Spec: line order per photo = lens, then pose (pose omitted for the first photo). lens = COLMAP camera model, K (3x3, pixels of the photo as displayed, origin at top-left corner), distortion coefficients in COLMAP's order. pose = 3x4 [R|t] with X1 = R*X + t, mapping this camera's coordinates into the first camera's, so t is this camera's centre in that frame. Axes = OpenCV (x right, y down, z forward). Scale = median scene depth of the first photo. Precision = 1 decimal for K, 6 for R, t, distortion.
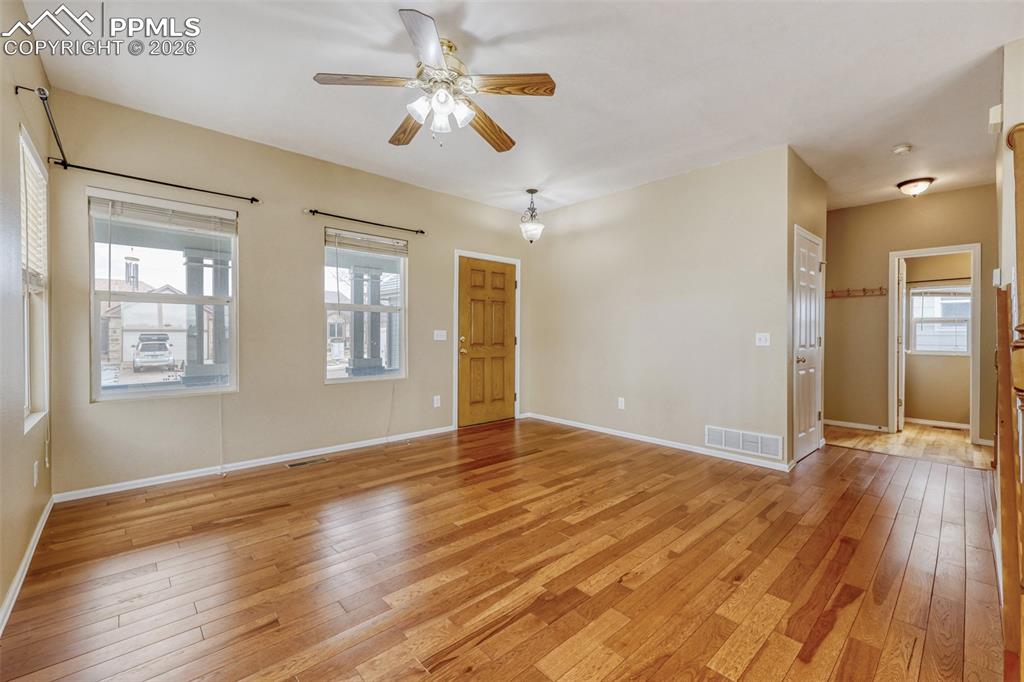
lens RADIAL K [[433.6, 0, 512.0], [0, 433.6, 341.0], [0, 0, 1]] dist [-0.000710, -0.000011]
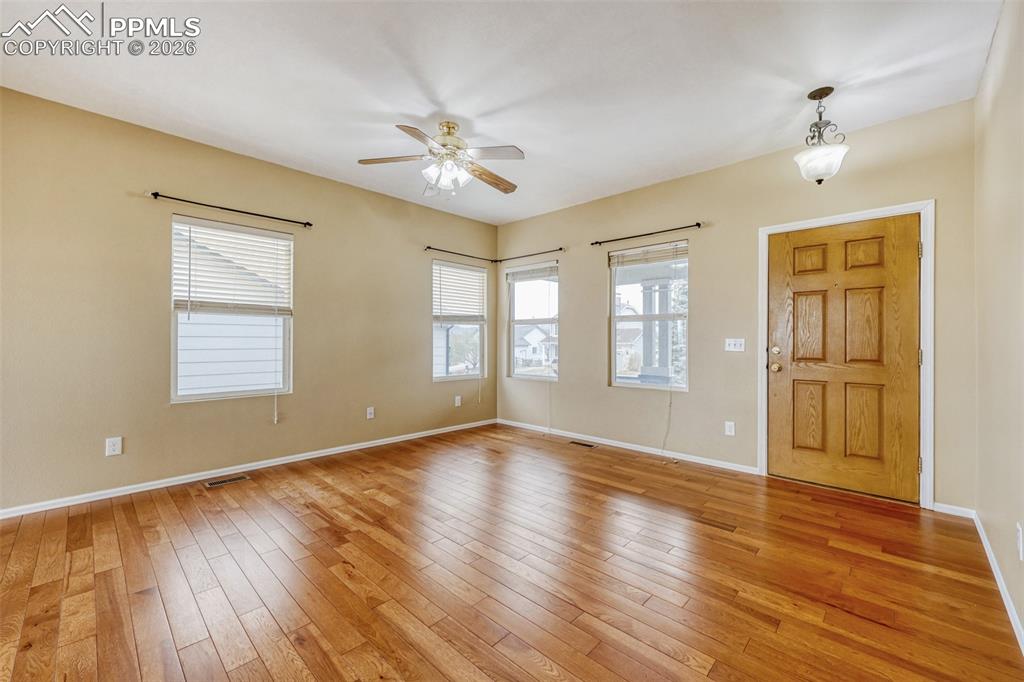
lens RADIAL K [[406.6, 0, 512.0], [0, 406.6, 341.0], [0, 0, 1]] dist [-0.001036, -0.000113]
pose [[0.065906, -0.004430, -0.997816, 0.531327], [-0.023148, 0.999714, -0.005967, -0.006386], [0.997557, 0.023490, 0.065784, 0.542758]]
